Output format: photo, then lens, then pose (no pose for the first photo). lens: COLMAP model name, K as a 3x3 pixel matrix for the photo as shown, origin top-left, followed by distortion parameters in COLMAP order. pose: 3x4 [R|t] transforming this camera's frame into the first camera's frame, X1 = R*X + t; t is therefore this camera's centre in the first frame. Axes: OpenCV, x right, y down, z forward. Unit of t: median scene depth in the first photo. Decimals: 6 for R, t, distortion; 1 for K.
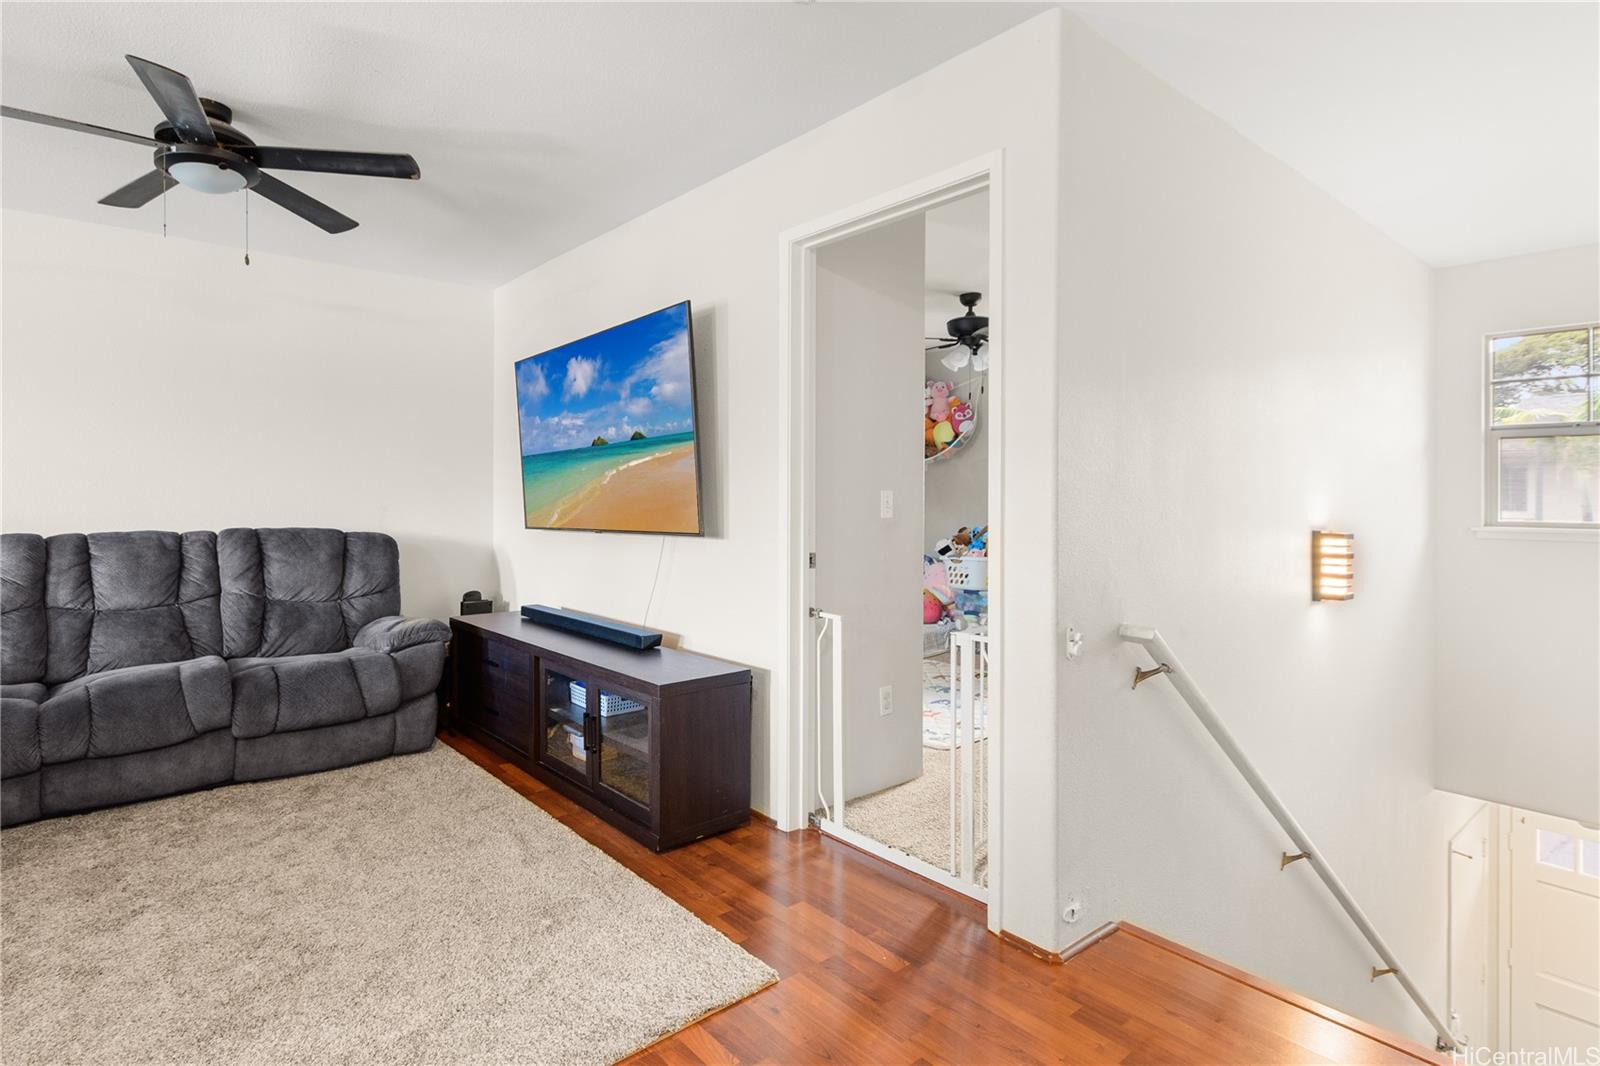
lens RADIAL K [[839.6, 0, 796.5], [0, 839.6, 490.3], [0, 0, 1]] dist [-0.001726, -0.001134]
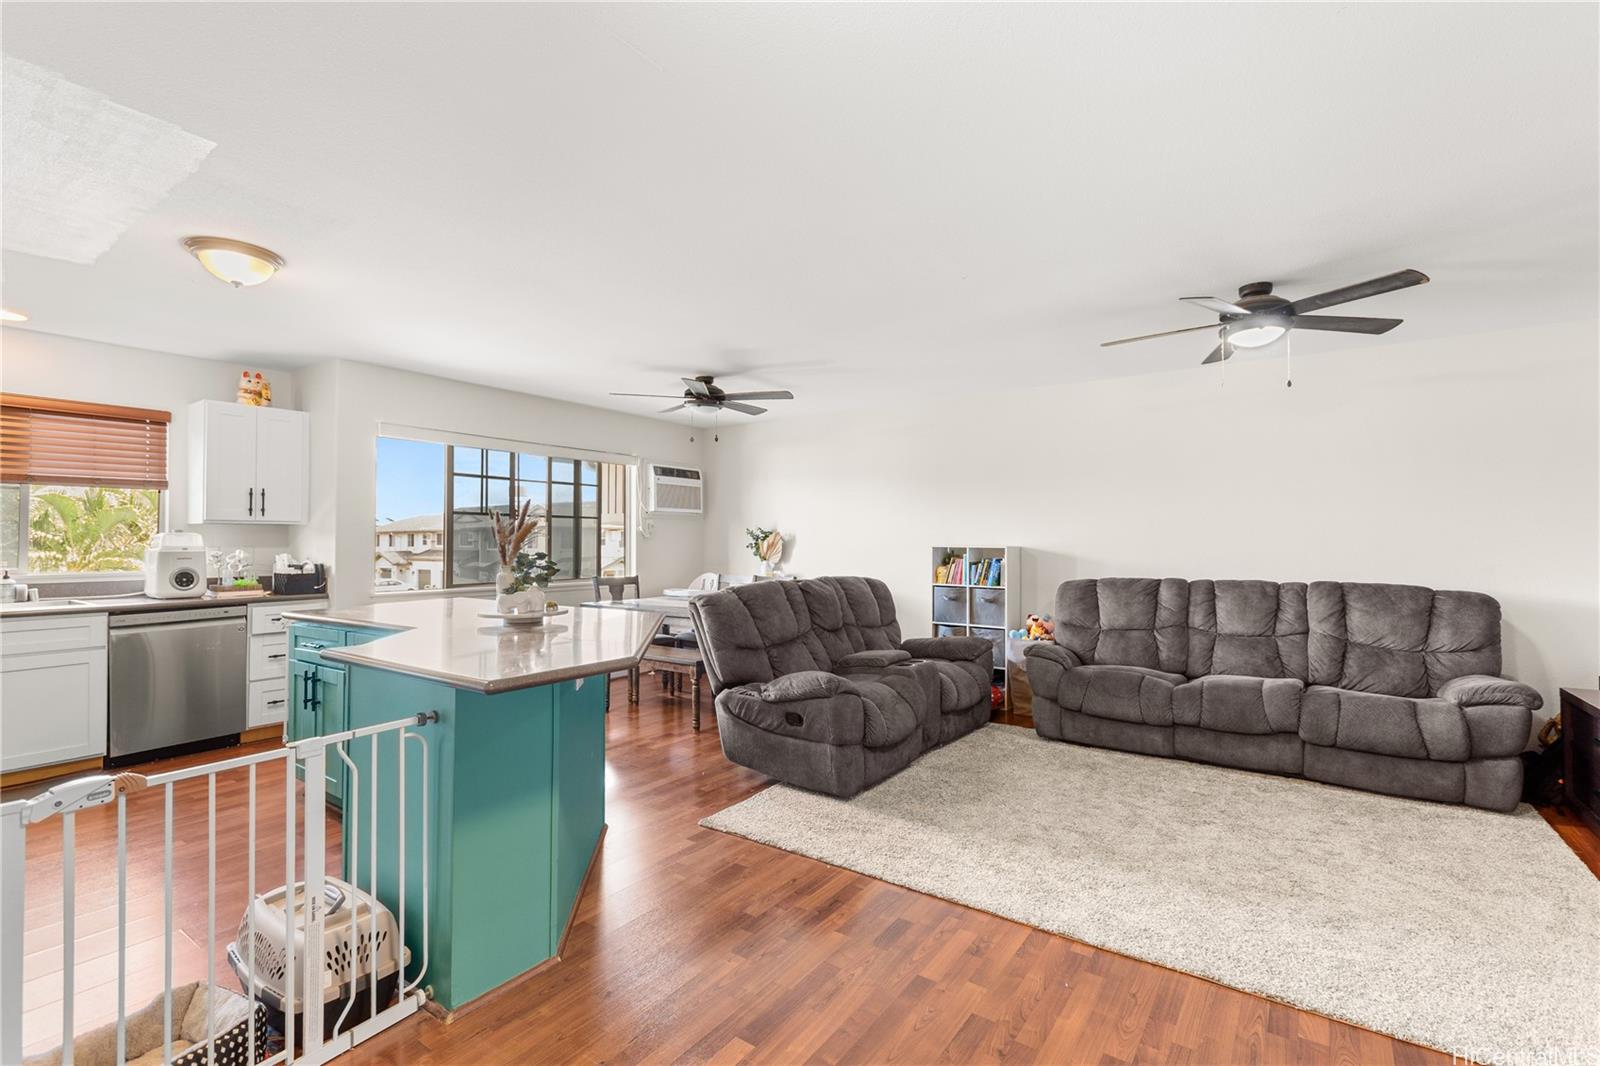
lens RADIAL K [[712.6, 0, 800.0], [0, 712.6, 533.0], [0, 0, 1]] dist [0.003788, 0.000323]
pose [[0.298407, -0.017436, -0.954279, 0.132509], [-0.001575, 0.999823, -0.018761, -0.006018], [0.954437, 0.007102, 0.298327, -0.063415]]
